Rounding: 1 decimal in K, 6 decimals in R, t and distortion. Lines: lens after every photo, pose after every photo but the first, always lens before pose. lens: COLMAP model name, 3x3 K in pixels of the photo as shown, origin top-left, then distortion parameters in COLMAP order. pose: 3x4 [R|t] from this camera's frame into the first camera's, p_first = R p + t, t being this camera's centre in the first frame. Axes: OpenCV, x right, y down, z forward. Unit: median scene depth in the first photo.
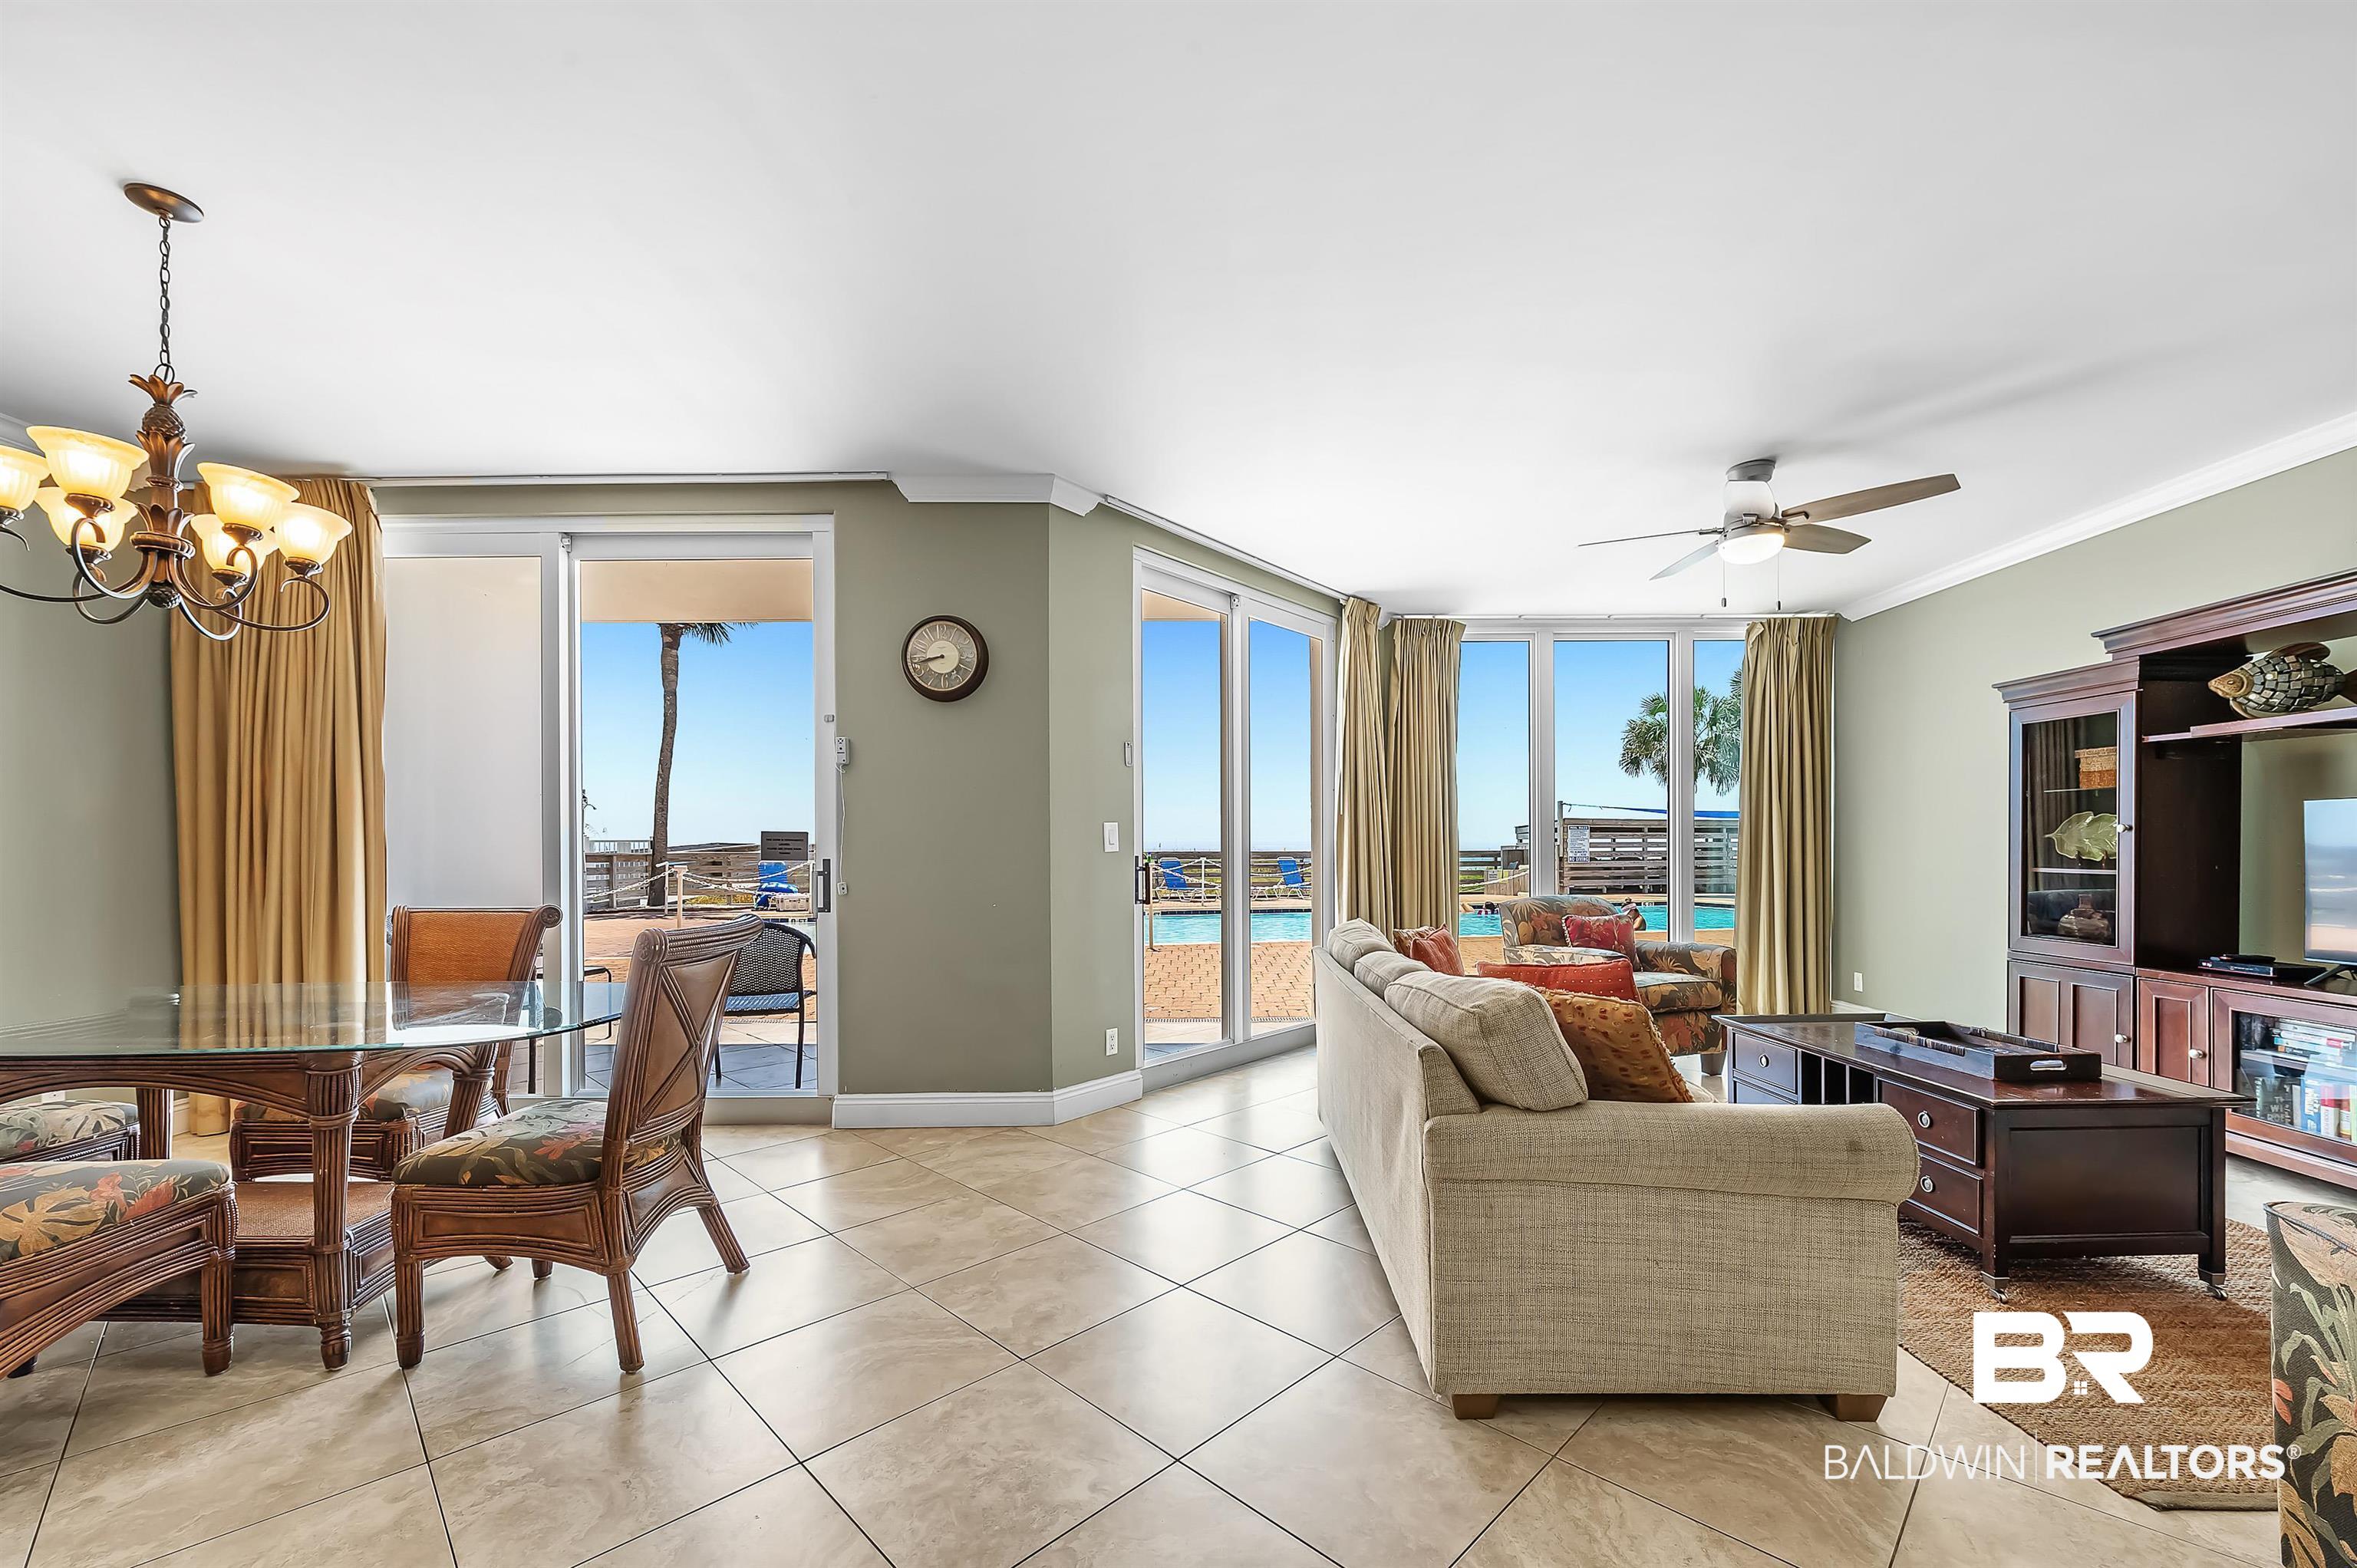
lens RADIAL K [[933.2, 0, 1194.4], [0, 933.2, 856.6], [0, 0, 1]] dist [-0.006247, -0.000613]
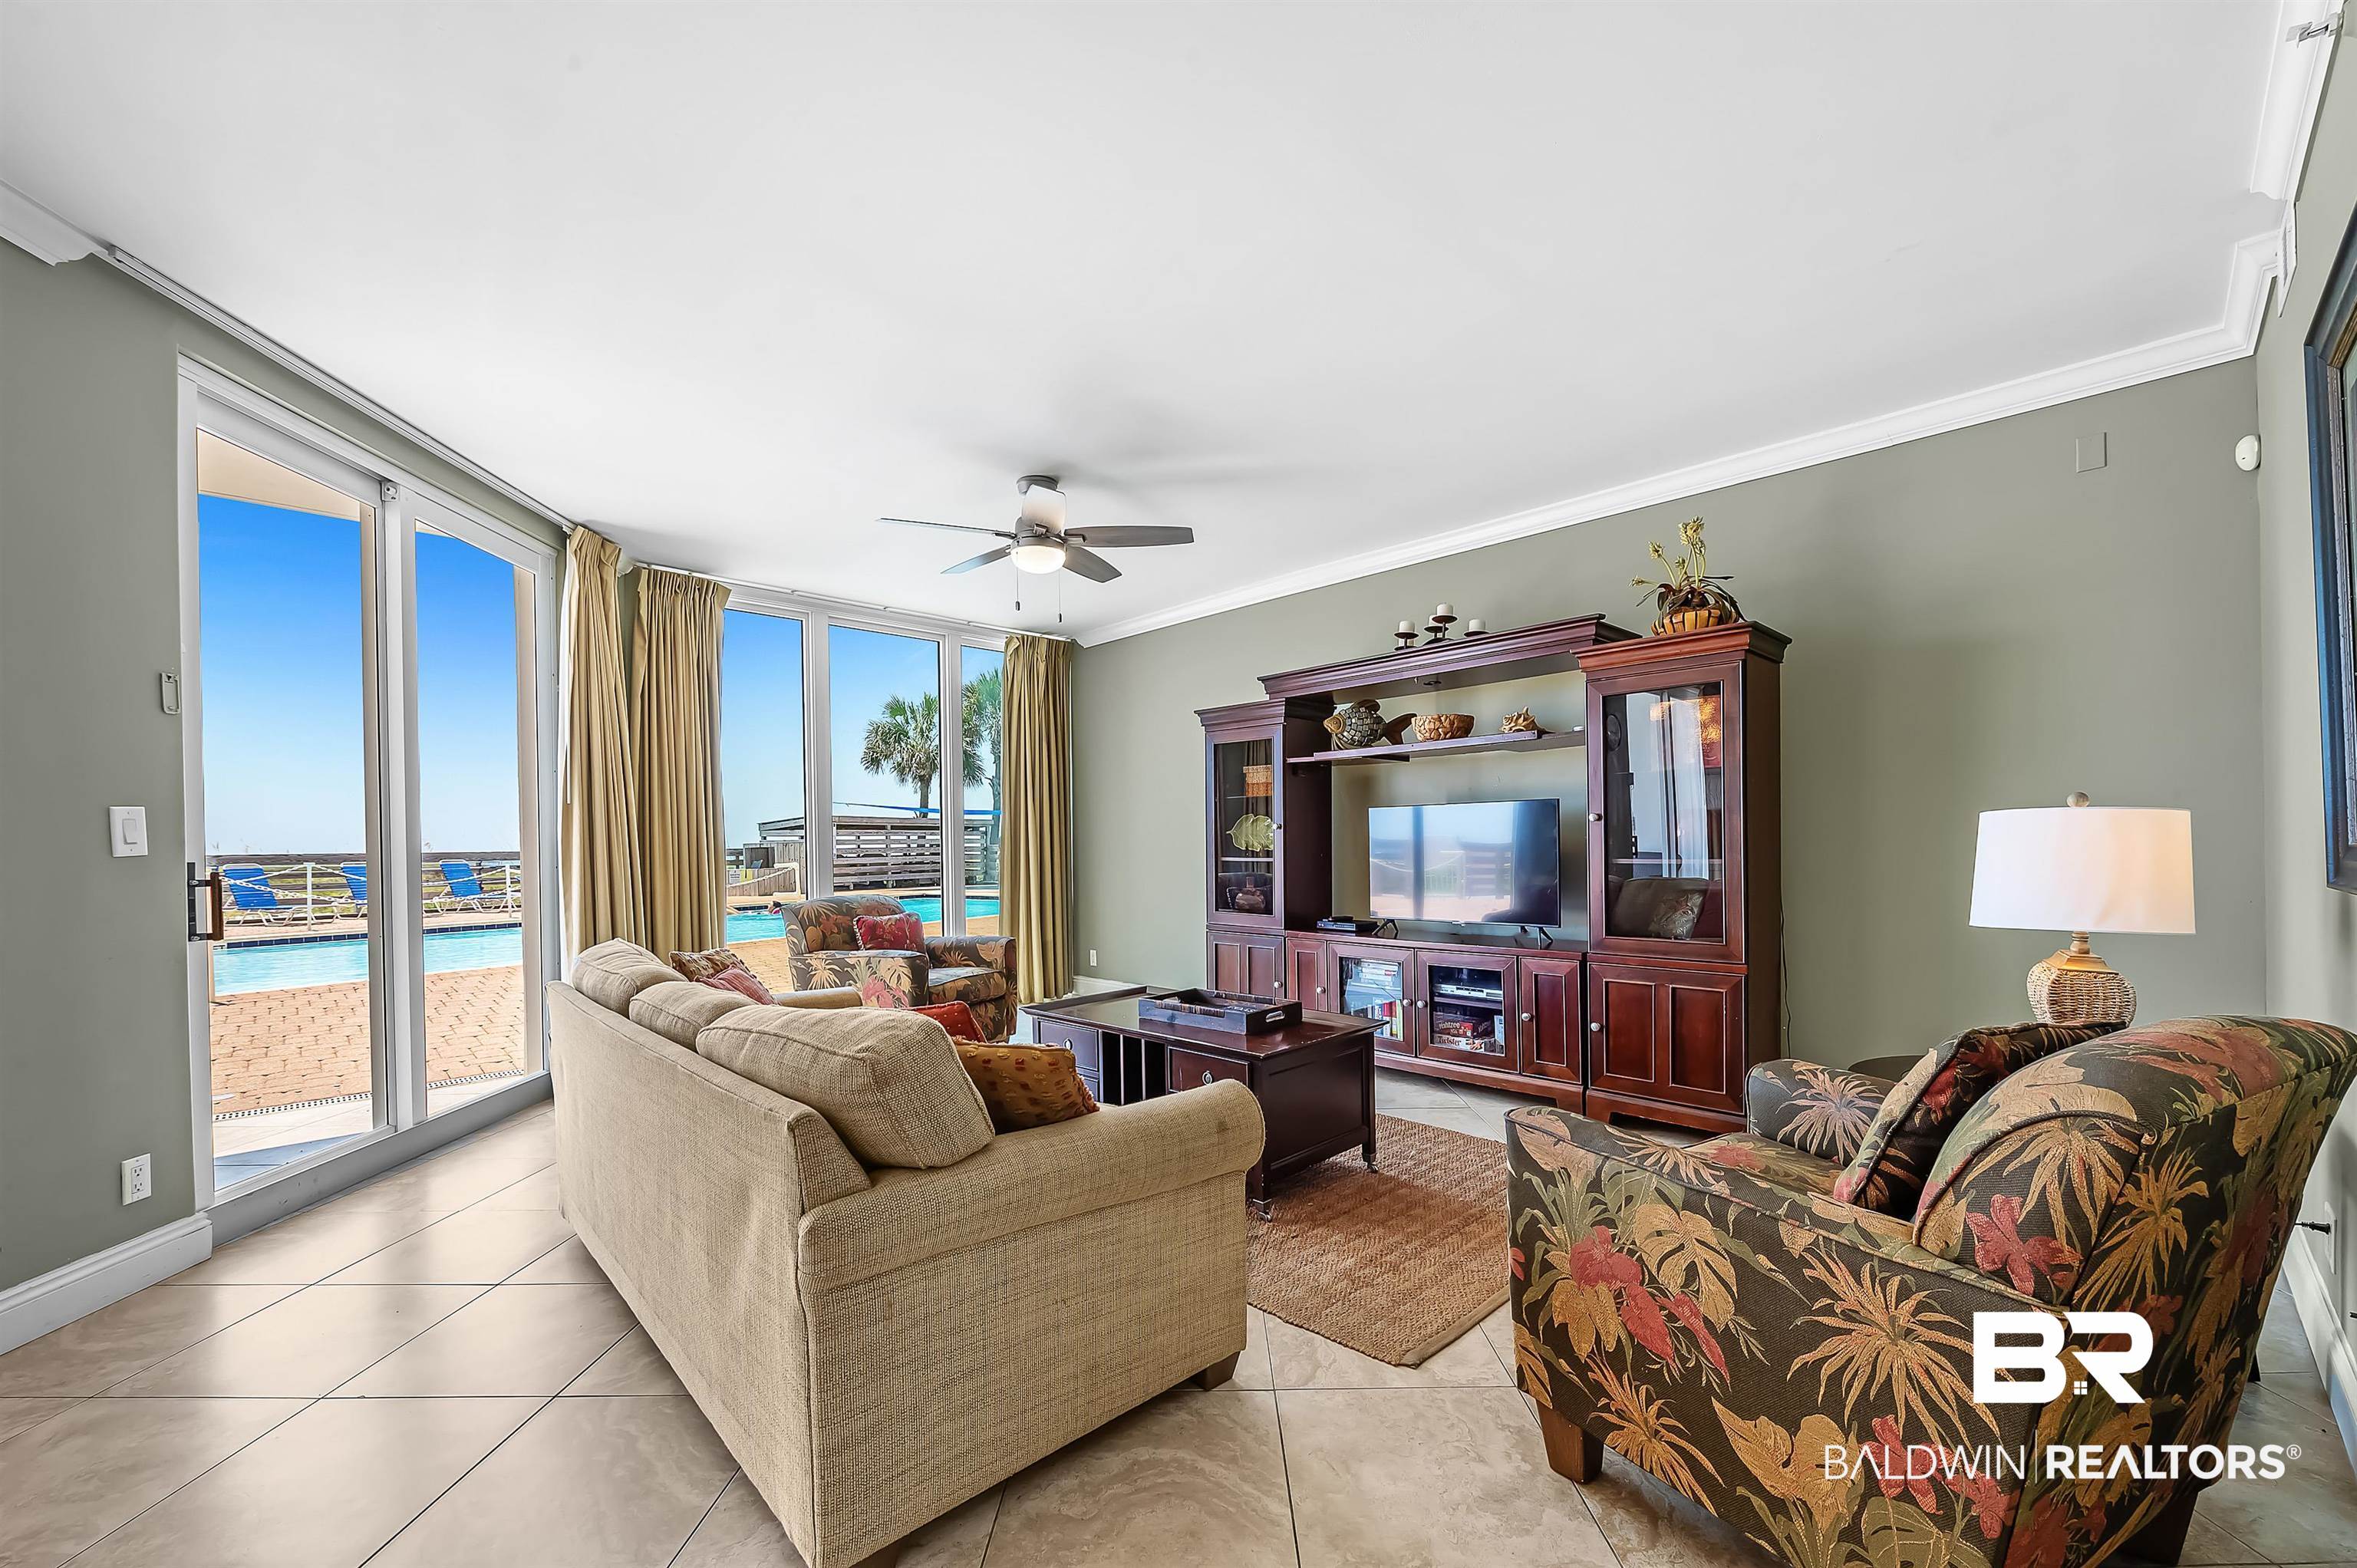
lens RADIAL K [[928.3, 0, 1190.6], [0, 928.3, 849.6], [0, 0, 1]] dist [-0.007212, -0.000417]
pose [[0.713346, -0.010839, 0.700729, -0.018542], [0.014147, 0.999899, 0.001065, -0.000432], [-0.700670, 0.009153, 0.713427, 0.124696]]
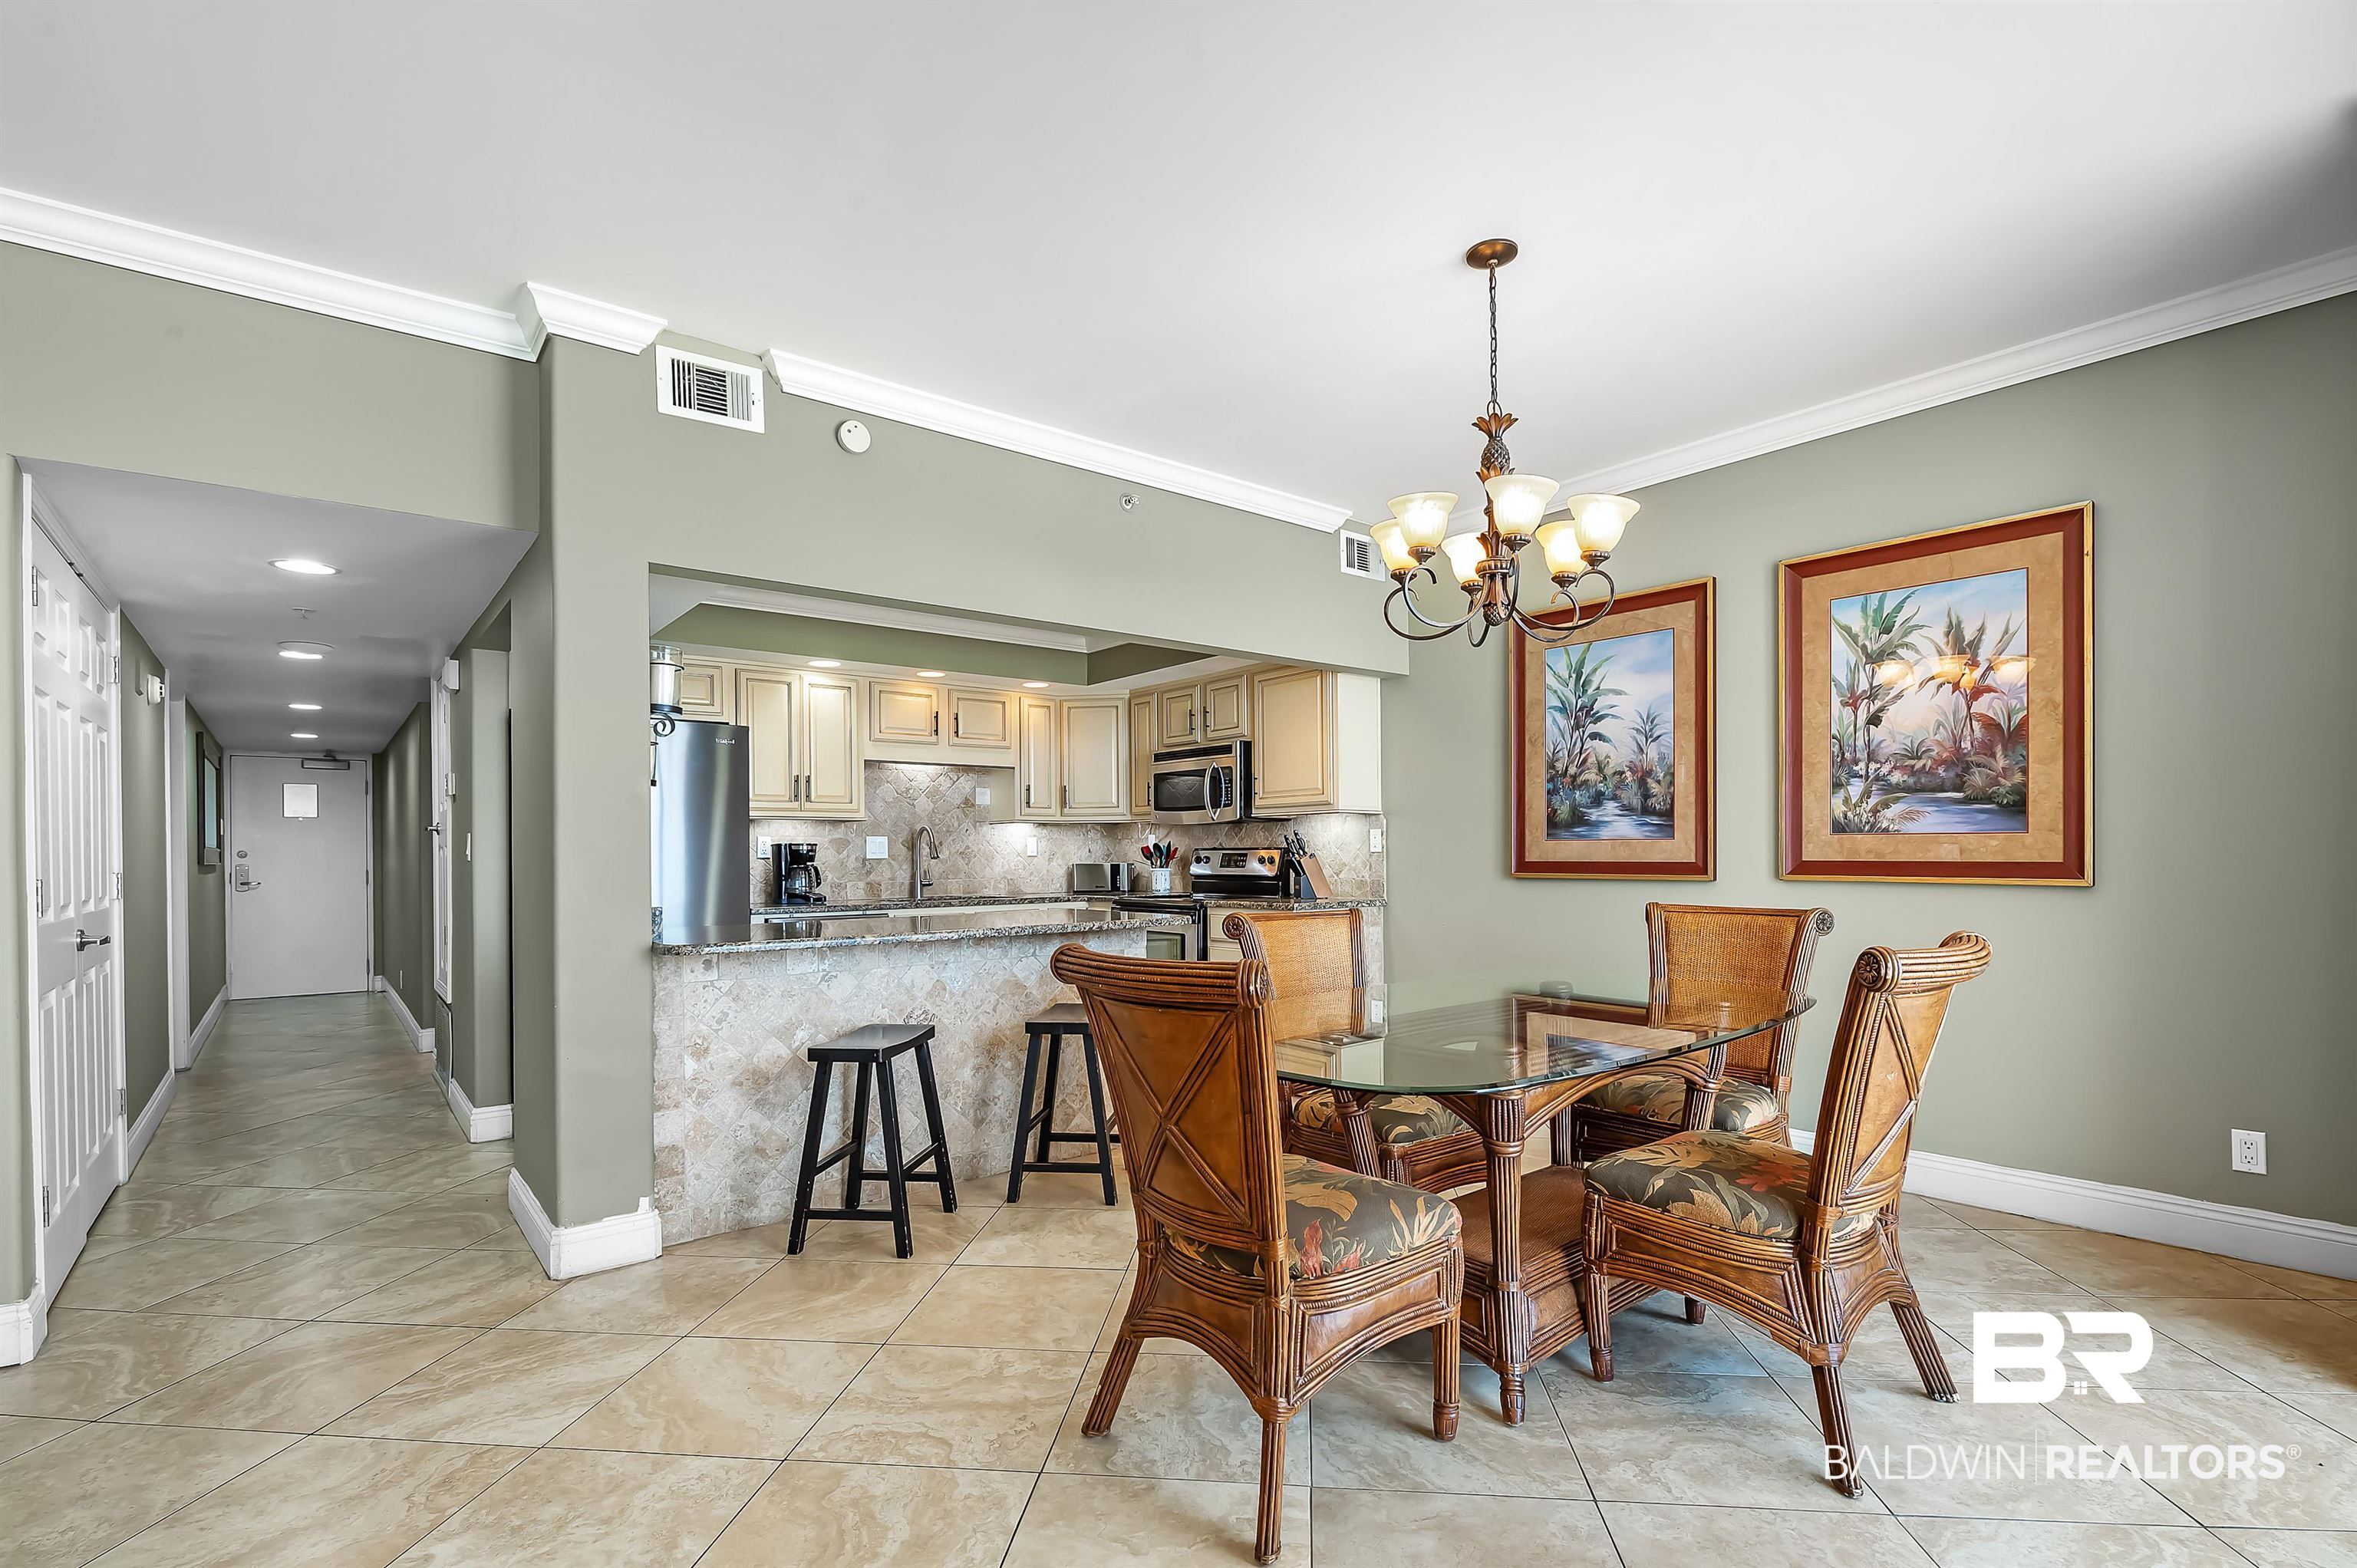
lens RADIAL K [[1092.7, 0, 1187.6], [0, 1092.7, 854.6], [0, 0, 1]] dist [-0.002650, -0.000217]
pose [[-0.777364, 0.013193, -0.628912, -0.010201], [0.010711, 0.999913, 0.007735, -0.007666], [0.628959, -0.000723, -0.777438, 0.979228]]
